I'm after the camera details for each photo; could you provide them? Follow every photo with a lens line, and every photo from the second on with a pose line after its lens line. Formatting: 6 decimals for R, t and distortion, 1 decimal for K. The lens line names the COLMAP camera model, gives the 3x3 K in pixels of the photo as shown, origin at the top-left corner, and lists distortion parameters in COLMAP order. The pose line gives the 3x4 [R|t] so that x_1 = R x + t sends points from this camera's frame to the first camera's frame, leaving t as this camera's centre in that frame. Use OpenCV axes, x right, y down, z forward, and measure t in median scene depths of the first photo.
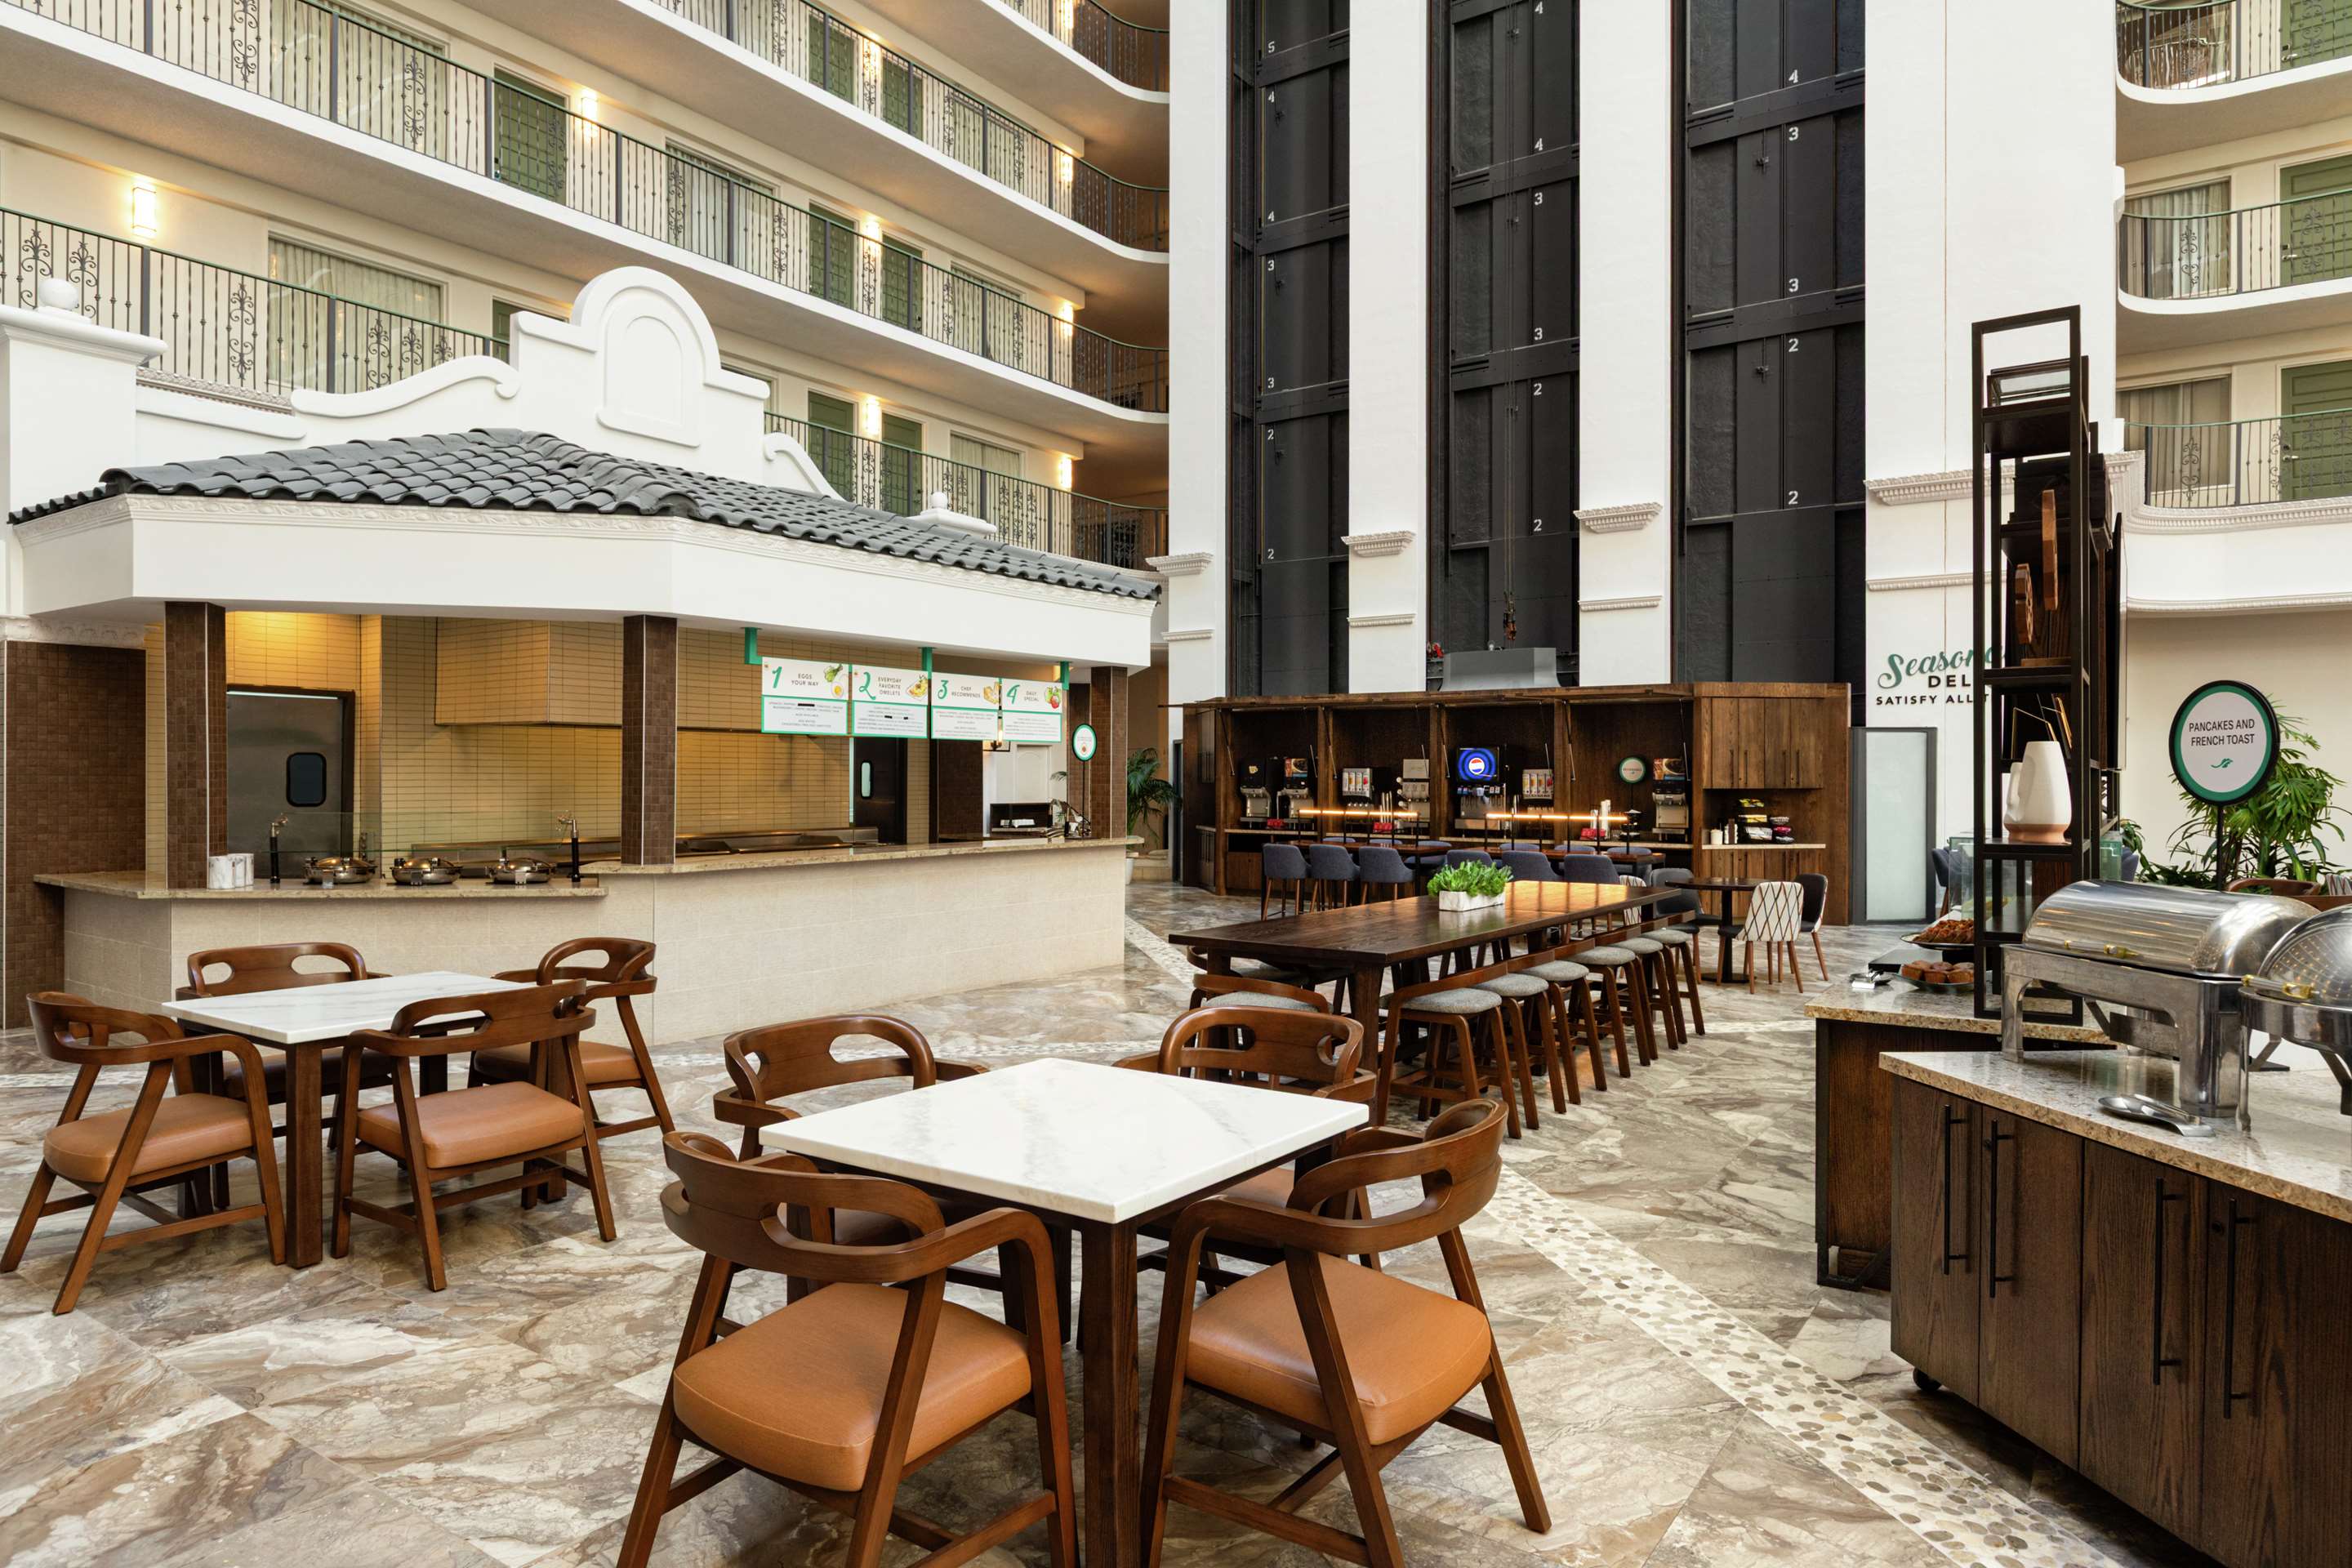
lens RADIAL K [[1414.8, 0, 1176.0], [0, 1414.8, 784.0], [0, 0, 1]] dist [-0.017103, -0.001745]
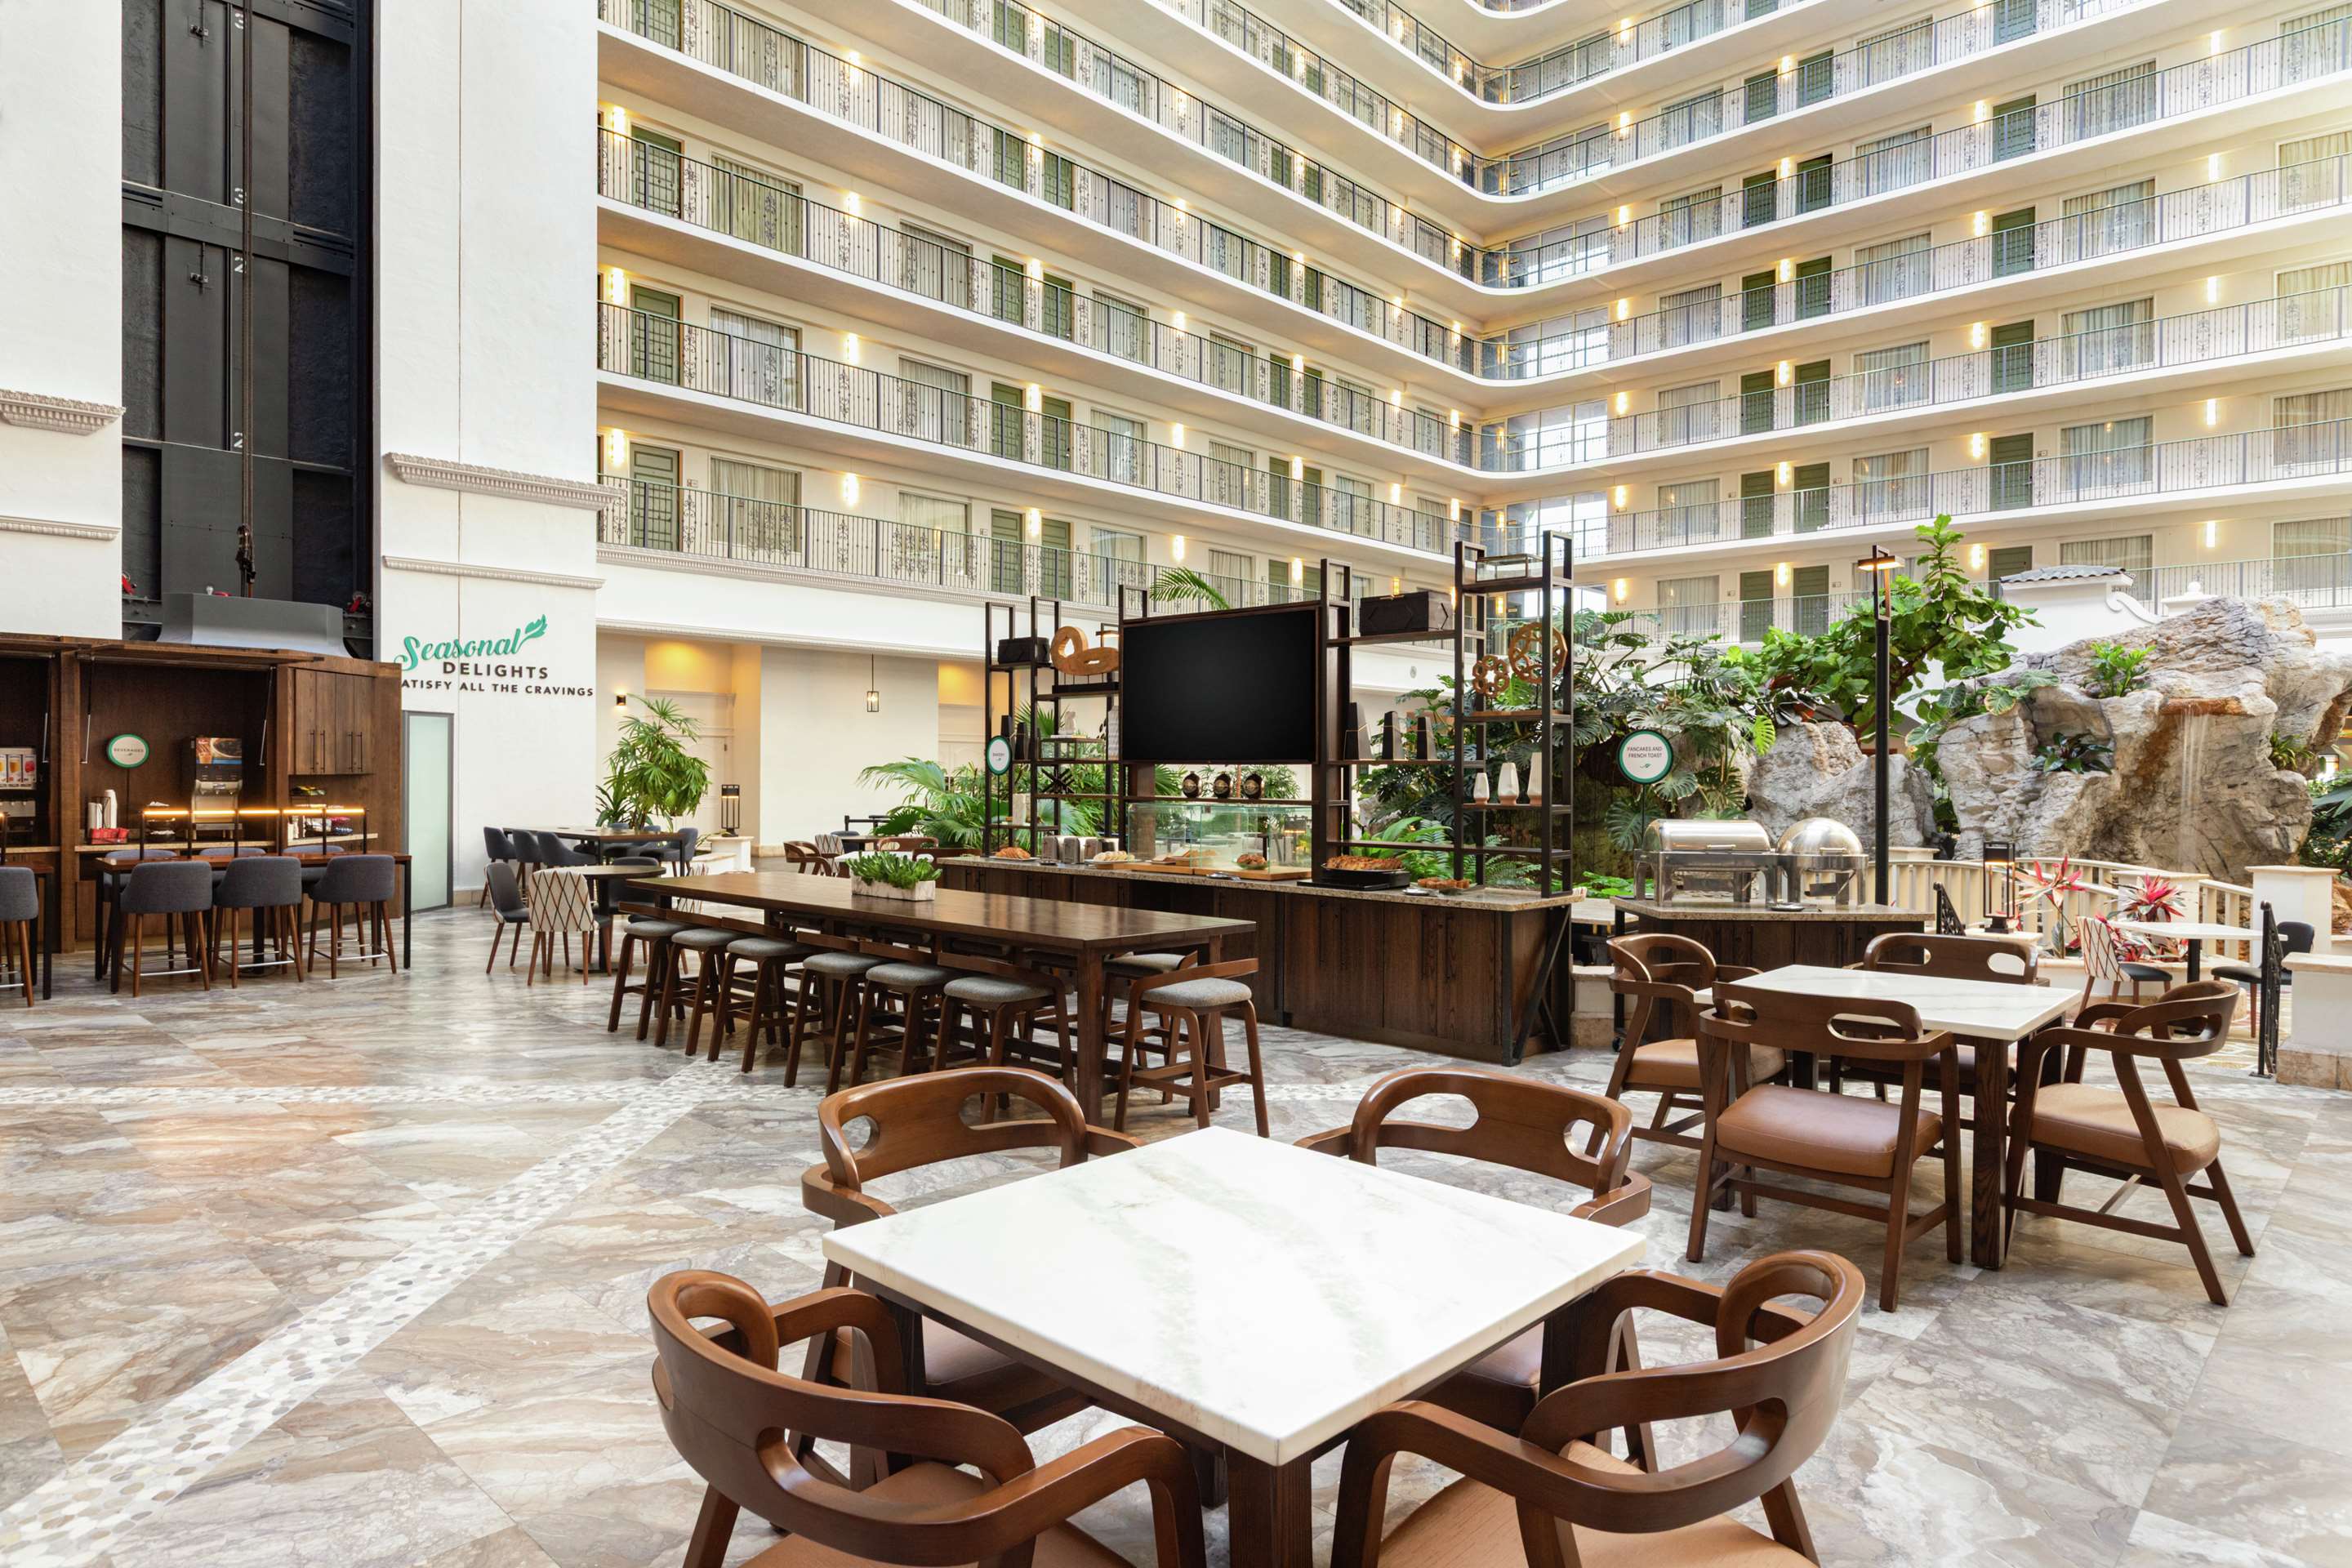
lens RADIAL K [[1385.3, 0, 1176.0], [0, 1385.3, 784.0], [0, 0, 1]] dist [-0.001125, -0.001267]
pose [[0.138015, -0.012629, 0.990350, -1.216465], [-0.001642, 0.999914, 0.012979, -0.010554], [-0.990429, -0.003417, 0.137982, 1.127400]]
